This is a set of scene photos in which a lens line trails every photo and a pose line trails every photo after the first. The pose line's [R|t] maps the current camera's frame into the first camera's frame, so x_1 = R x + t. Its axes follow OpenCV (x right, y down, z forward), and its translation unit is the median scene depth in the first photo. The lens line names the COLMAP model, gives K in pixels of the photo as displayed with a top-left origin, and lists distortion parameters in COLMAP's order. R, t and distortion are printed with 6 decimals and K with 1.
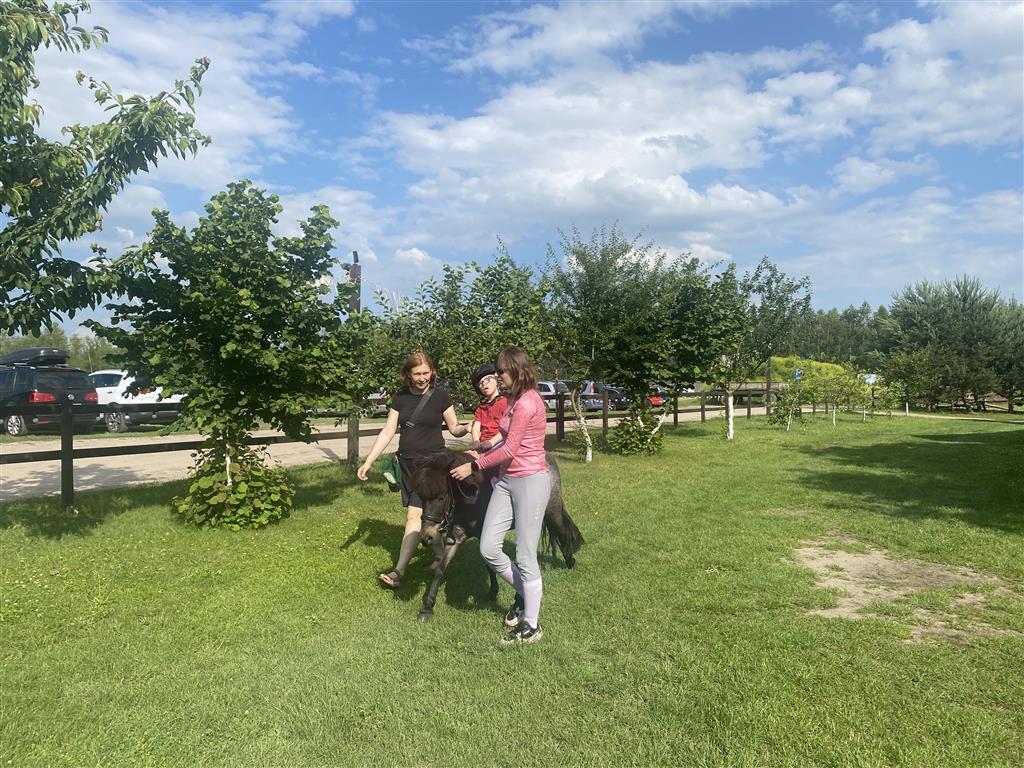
lens RADIAL K [[778.0, 0, 511.7], [0, 778.0, 382.8], [0, 0, 1]] dist [0.044009, -0.051908]
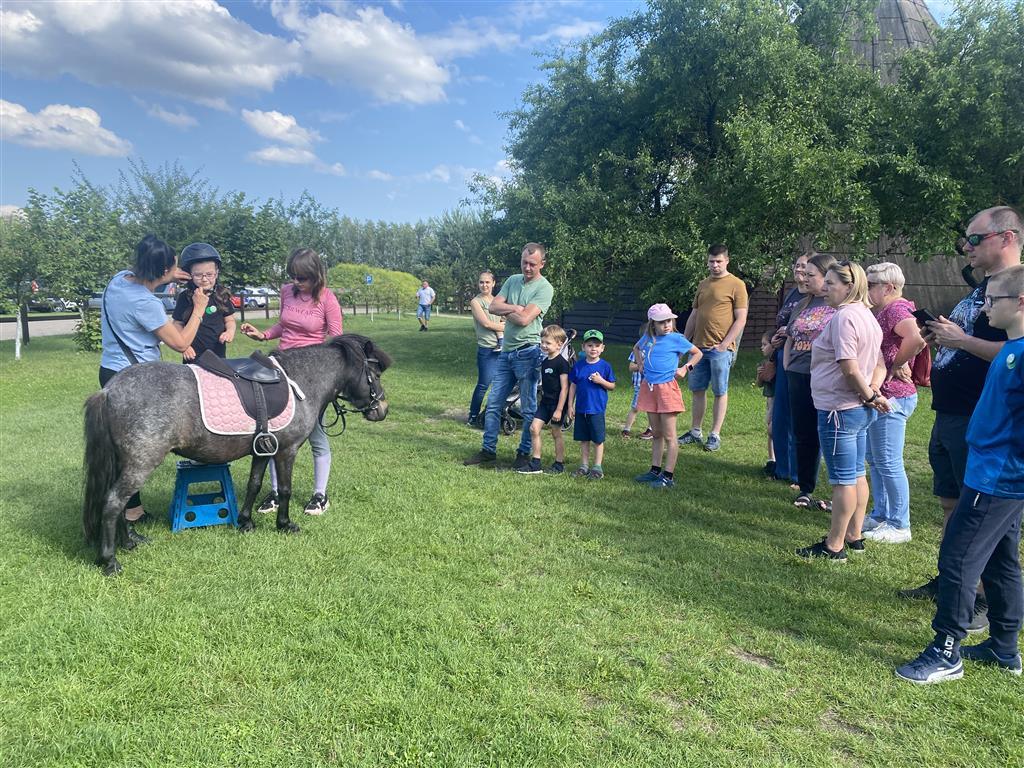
lens RADIAL K [[778.0, 0, 492.4], [0, 778.0, 388.8], [0, 0, 1]] dist [0.044009, -0.051908]
pose [[0.886823, -0.052034, 0.459170, -0.019551], [-0.004991, 0.992504, 0.122112, 0.009569], [-0.462082, -0.110583, 0.879915, -0.420139]]
